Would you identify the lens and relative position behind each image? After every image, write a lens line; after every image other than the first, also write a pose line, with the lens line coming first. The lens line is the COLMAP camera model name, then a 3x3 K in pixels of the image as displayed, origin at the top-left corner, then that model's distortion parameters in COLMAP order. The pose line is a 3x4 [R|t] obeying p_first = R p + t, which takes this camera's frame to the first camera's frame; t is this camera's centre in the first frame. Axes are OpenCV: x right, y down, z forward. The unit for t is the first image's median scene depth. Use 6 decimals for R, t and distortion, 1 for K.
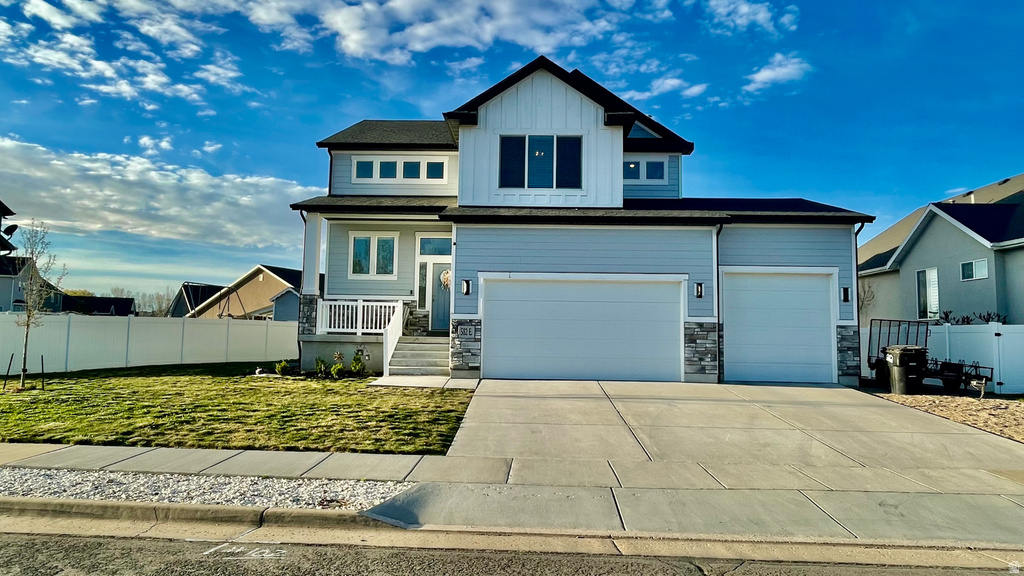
lens RADIAL K [[626.2, 0, 512.0], [0, 626.2, 288.0], [0, 0, 1]] dist [0.024605, 0.002512]
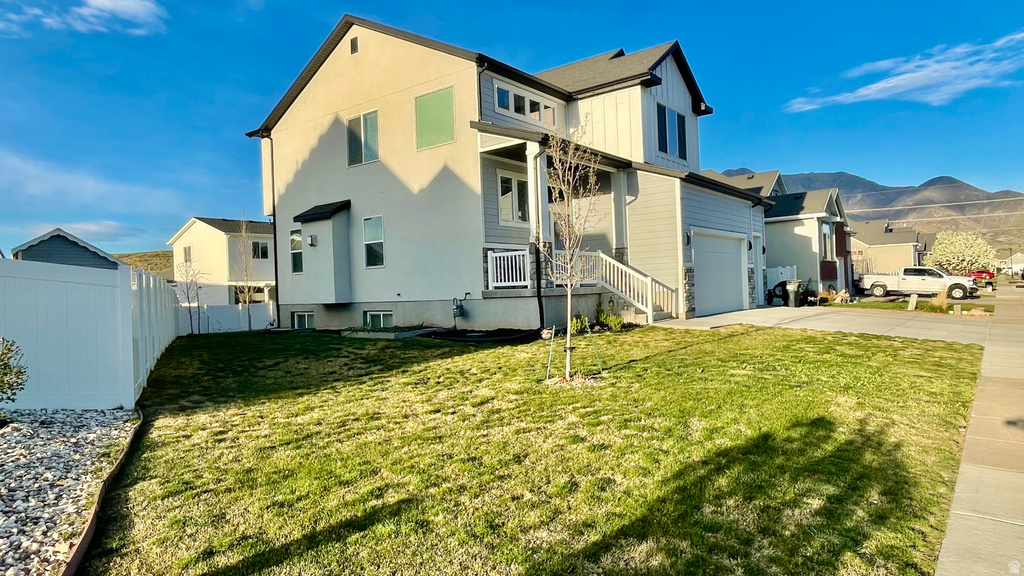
lens RADIAL K [[626.2, 0, 512.0], [0, 626.2, 288.0], [0, 0, 1]] dist [0.024605, 0.002512]
pose [[0.575477, -0.032561, 0.817169, -0.987866], [-0.009183, 0.998887, 0.046268, 0.033346], [-0.817766, -0.034130, 0.574538, 0.505812]]
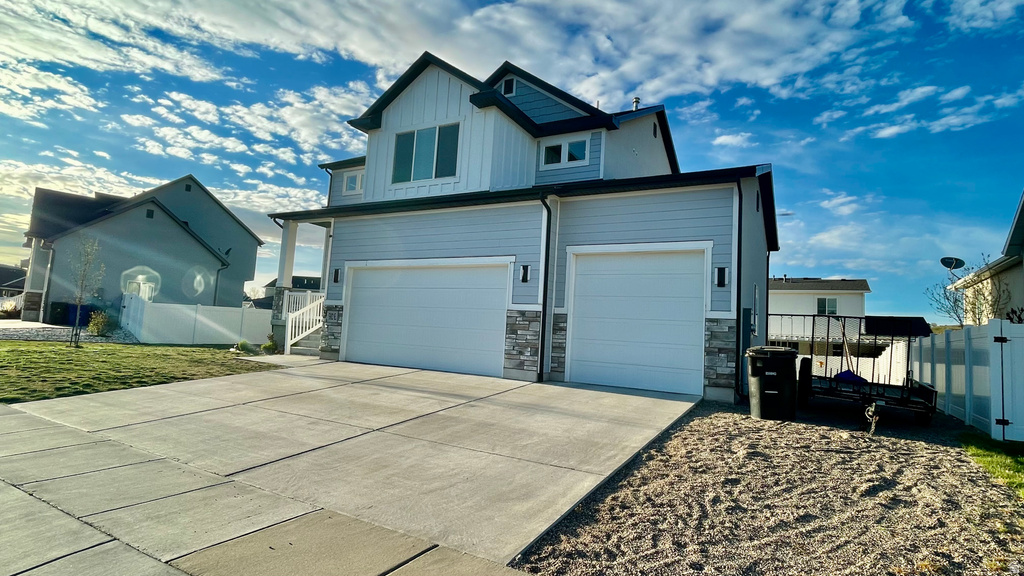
lens RADIAL K [[501.3, 0, 512.0], [0, 501.3, 288.0], [0, 0, 1]] dist [0.003022, 0.001224]
pose [[0.886064, -0.006157, -0.463521, 0.496413], [-0.007593, 0.999585, -0.027794, 0.035476], [0.463500, 0.028147, 0.885650, 0.313290]]
